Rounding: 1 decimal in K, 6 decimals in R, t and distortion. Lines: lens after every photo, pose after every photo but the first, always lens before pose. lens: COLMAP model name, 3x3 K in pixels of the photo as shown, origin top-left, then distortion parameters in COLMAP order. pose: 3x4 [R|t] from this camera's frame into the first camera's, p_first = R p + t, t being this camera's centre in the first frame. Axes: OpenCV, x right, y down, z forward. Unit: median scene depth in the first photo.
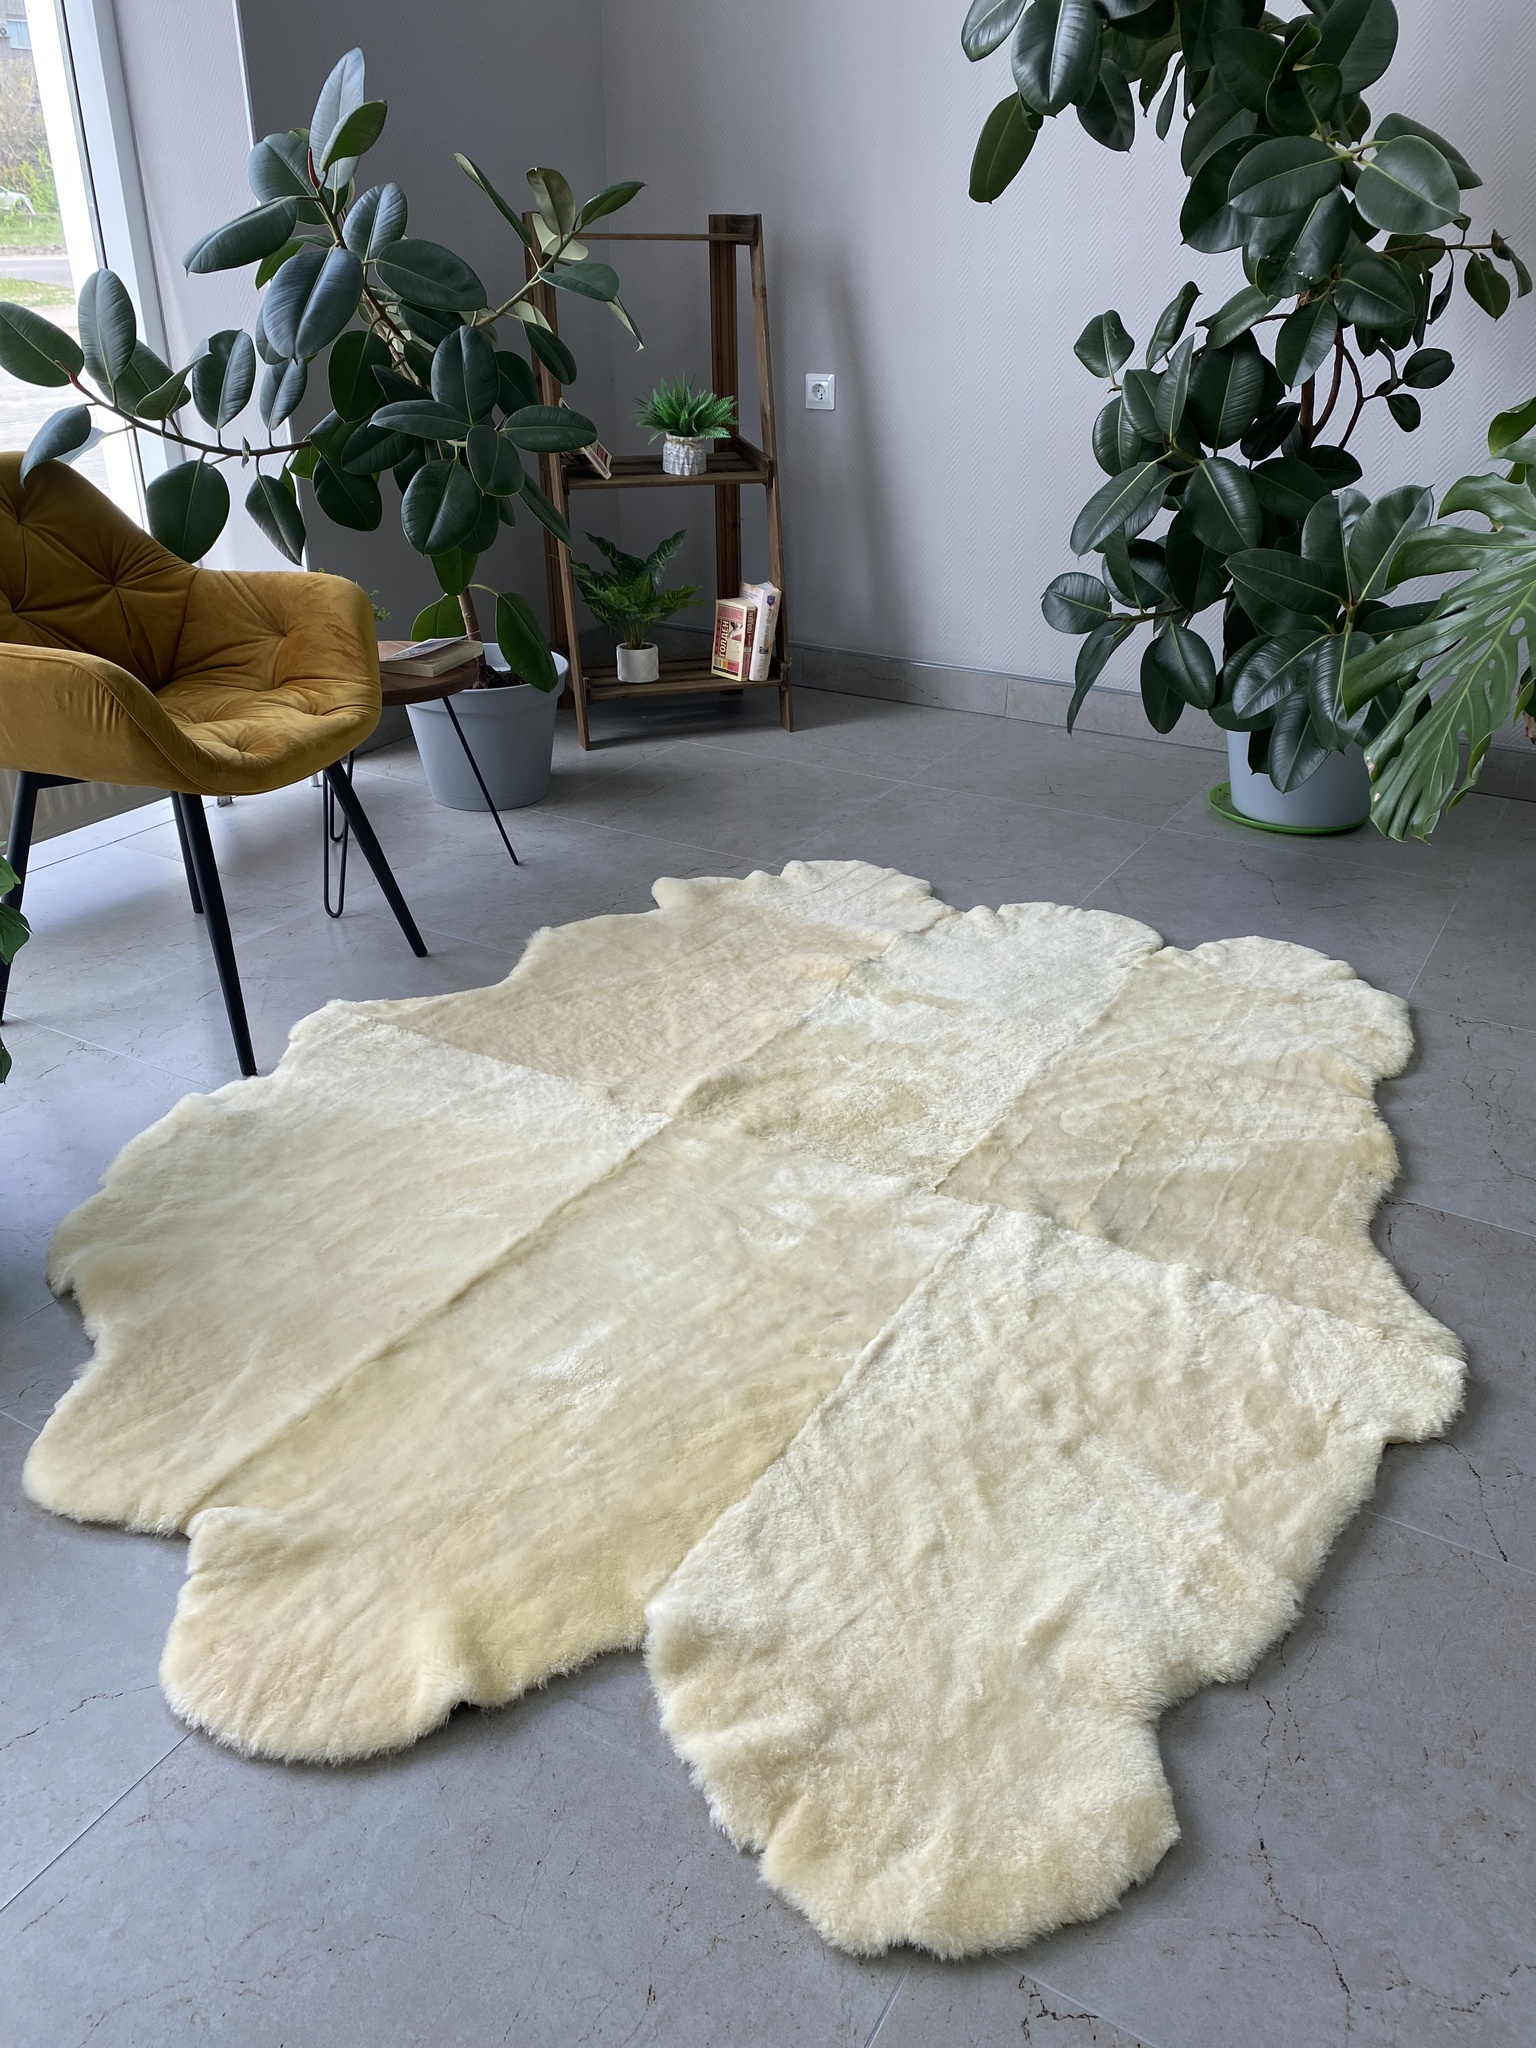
lens RADIAL K [[1552.0, 0, 767.8], [0, 1552.0, 1015.2], [0, 0, 1]] dist [0.044286, -0.046403]
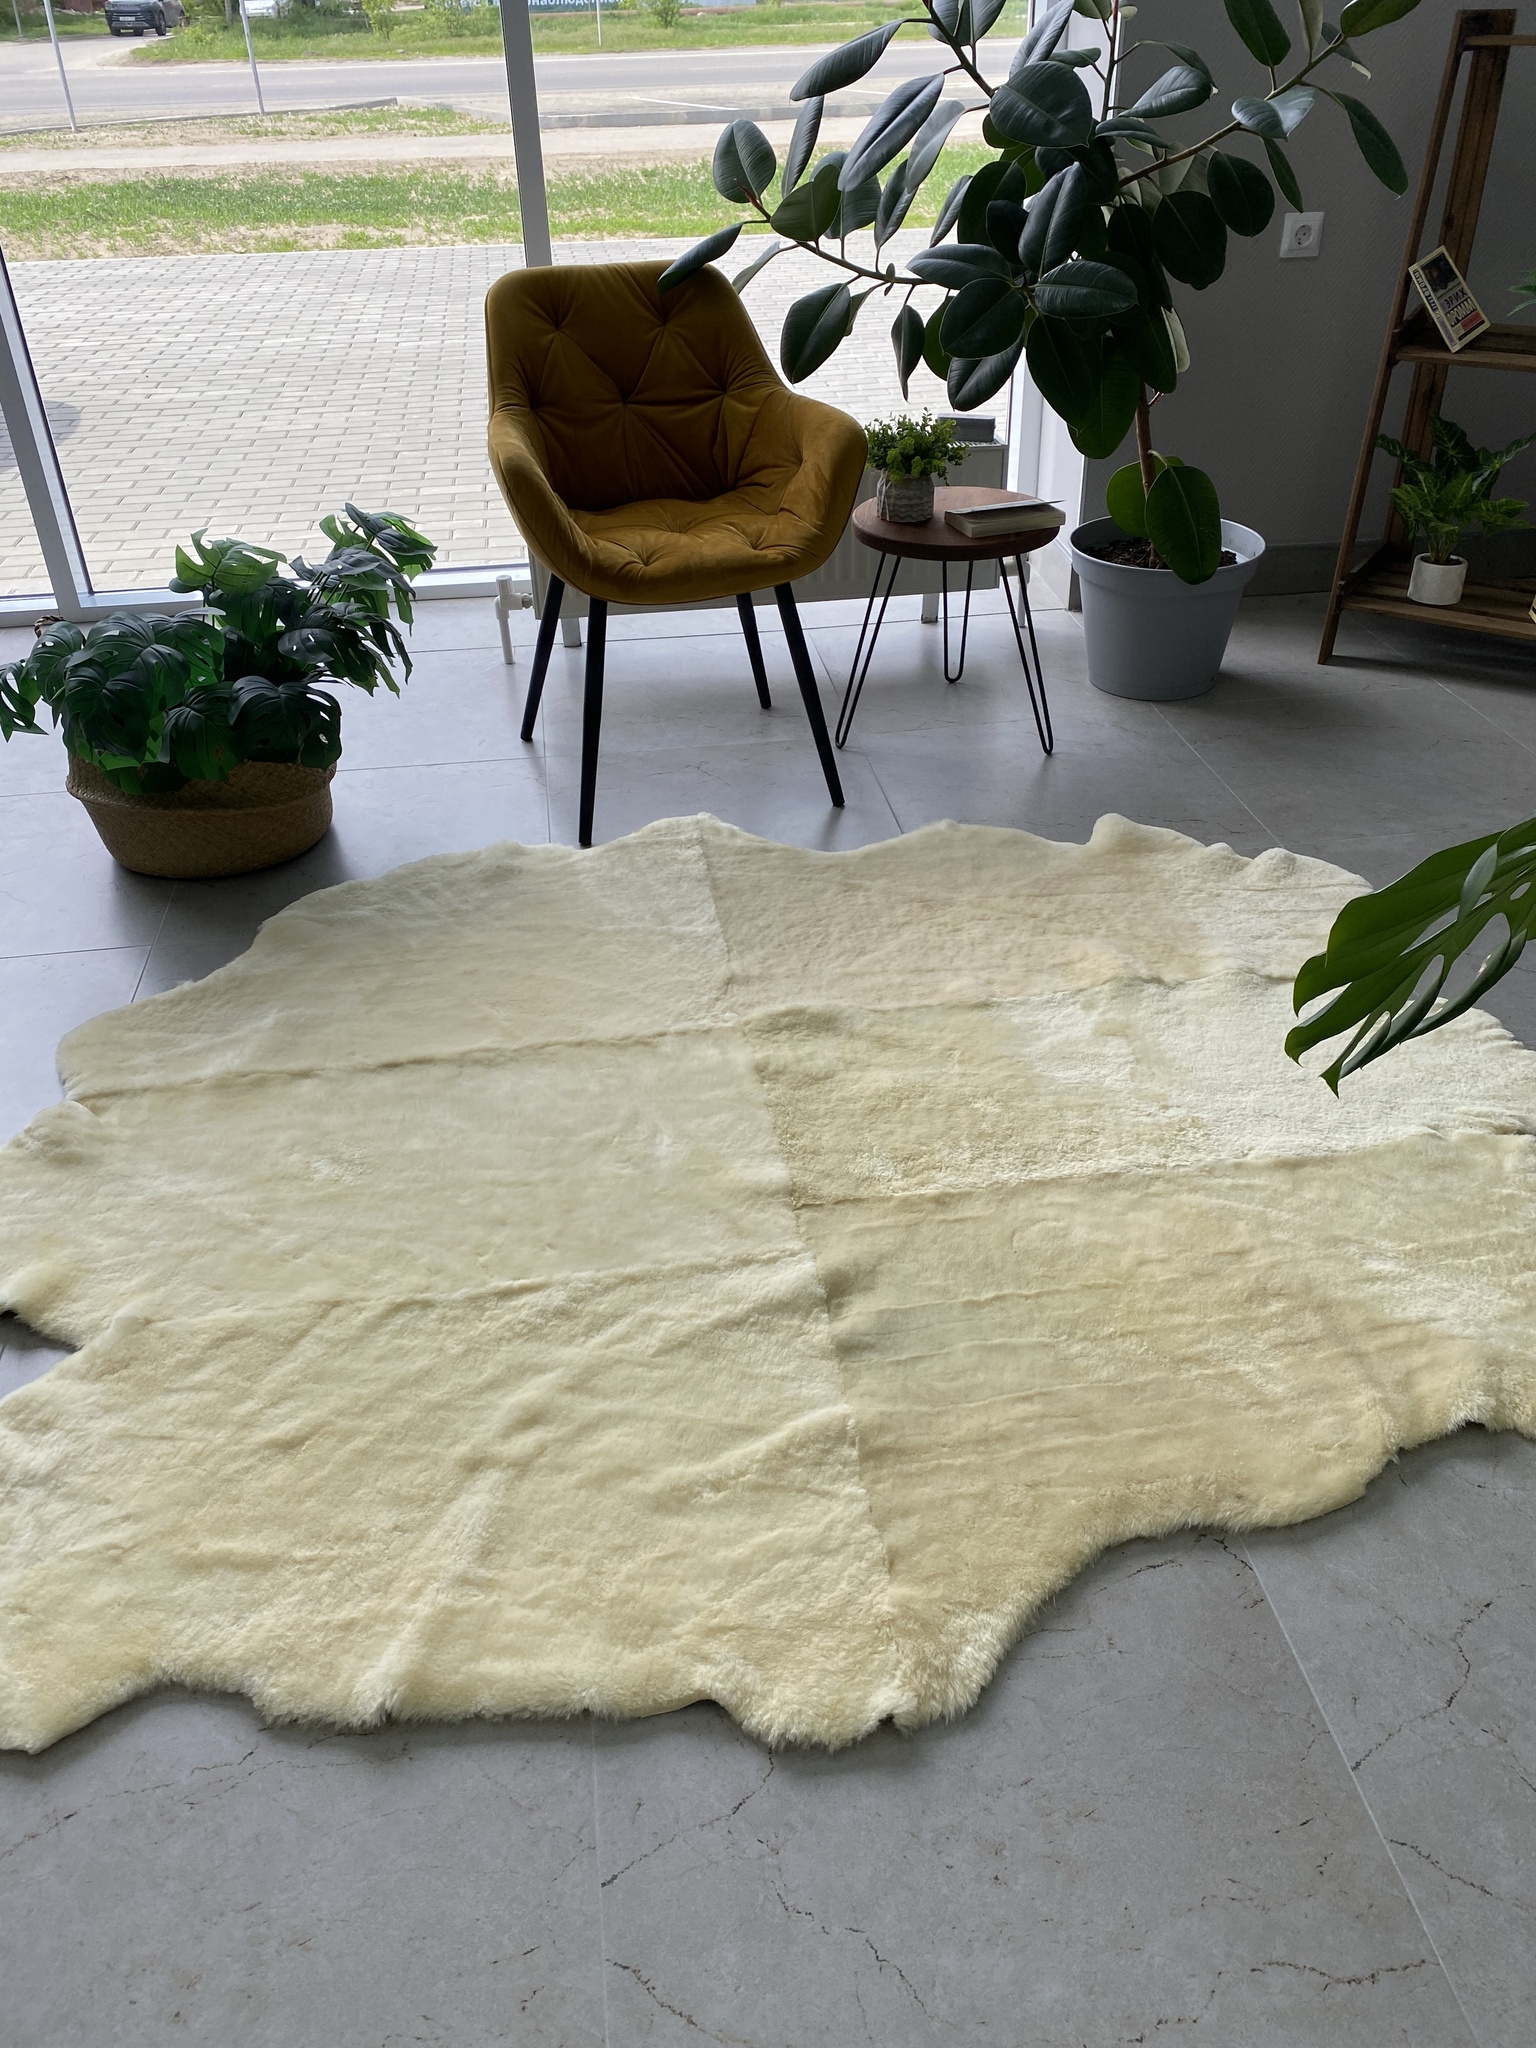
lens RADIAL K [[1552.0, 0, 799.8], [0, 1552.0, 1006.7], [0, 0, 1]] dist [0.044286, -0.046403]
pose [[0.634369, 0.409056, -0.655934, 0.638754], [-0.331621, 0.910483, 0.247080, -0.211554], [0.698286, 0.060782, 0.713233, 0.345299]]
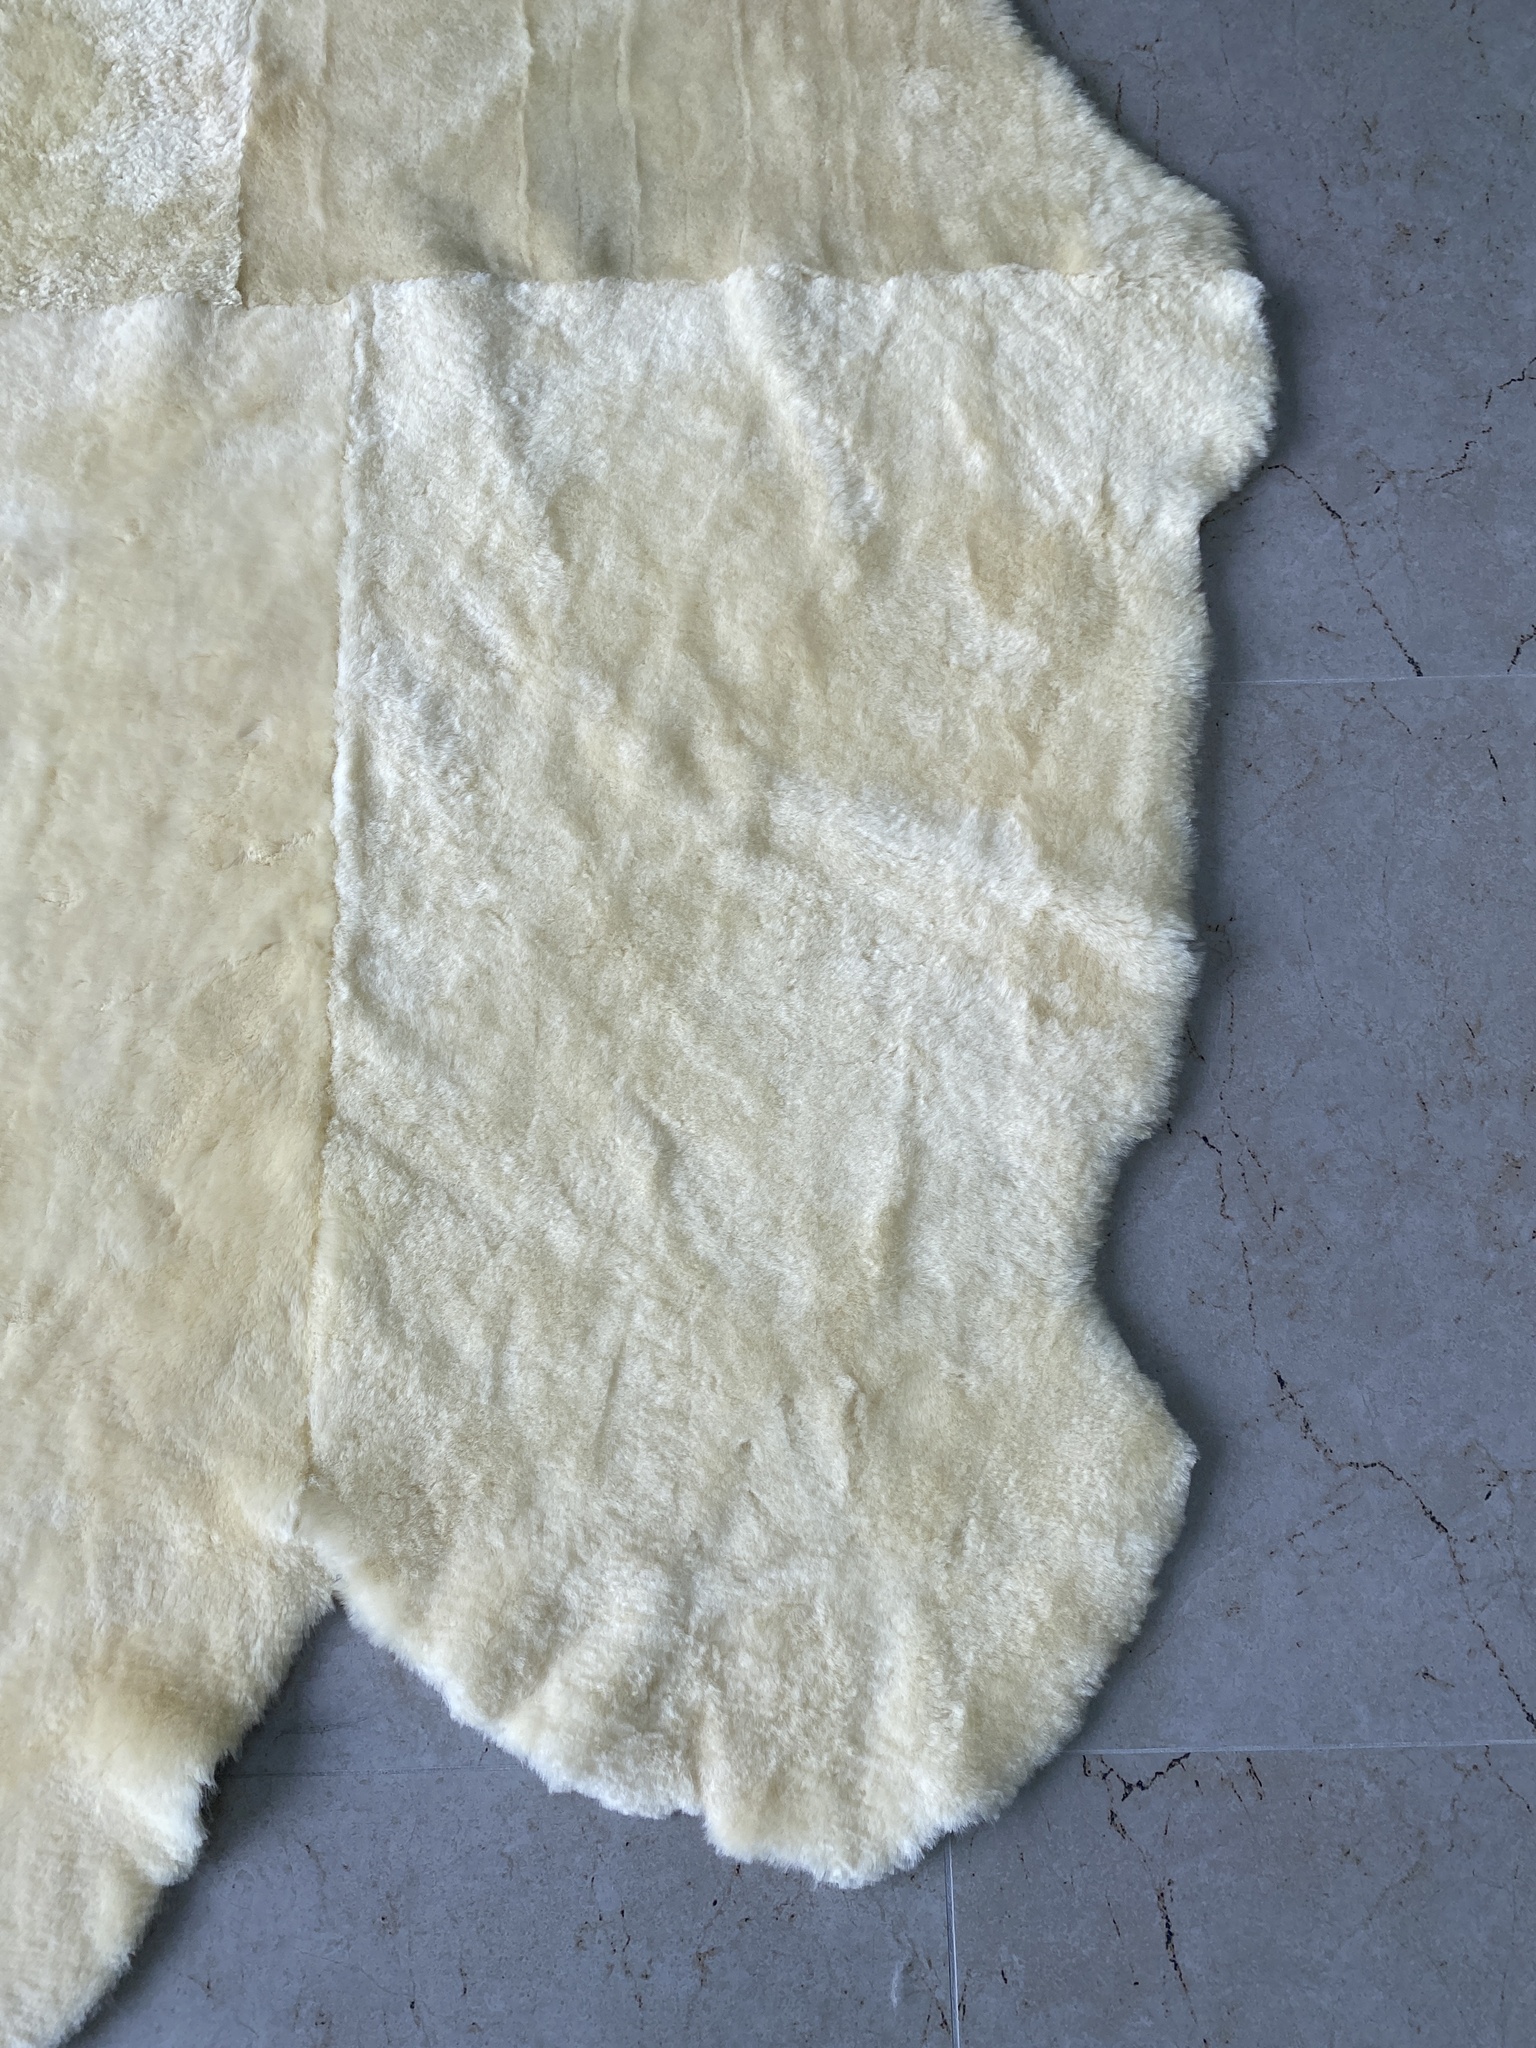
lens RADIAL K [[1552.0, 0, 726.4], [0, 1552.0, 1015.1], [0, 0, 1]] dist [0.044286, -0.046403]
pose [[0.848571, -0.521860, 0.087112, 0.076162], [0.256812, 0.550219, 0.794548, -0.111233], [-0.462574, -0.651859, 0.600920, 0.480371]]
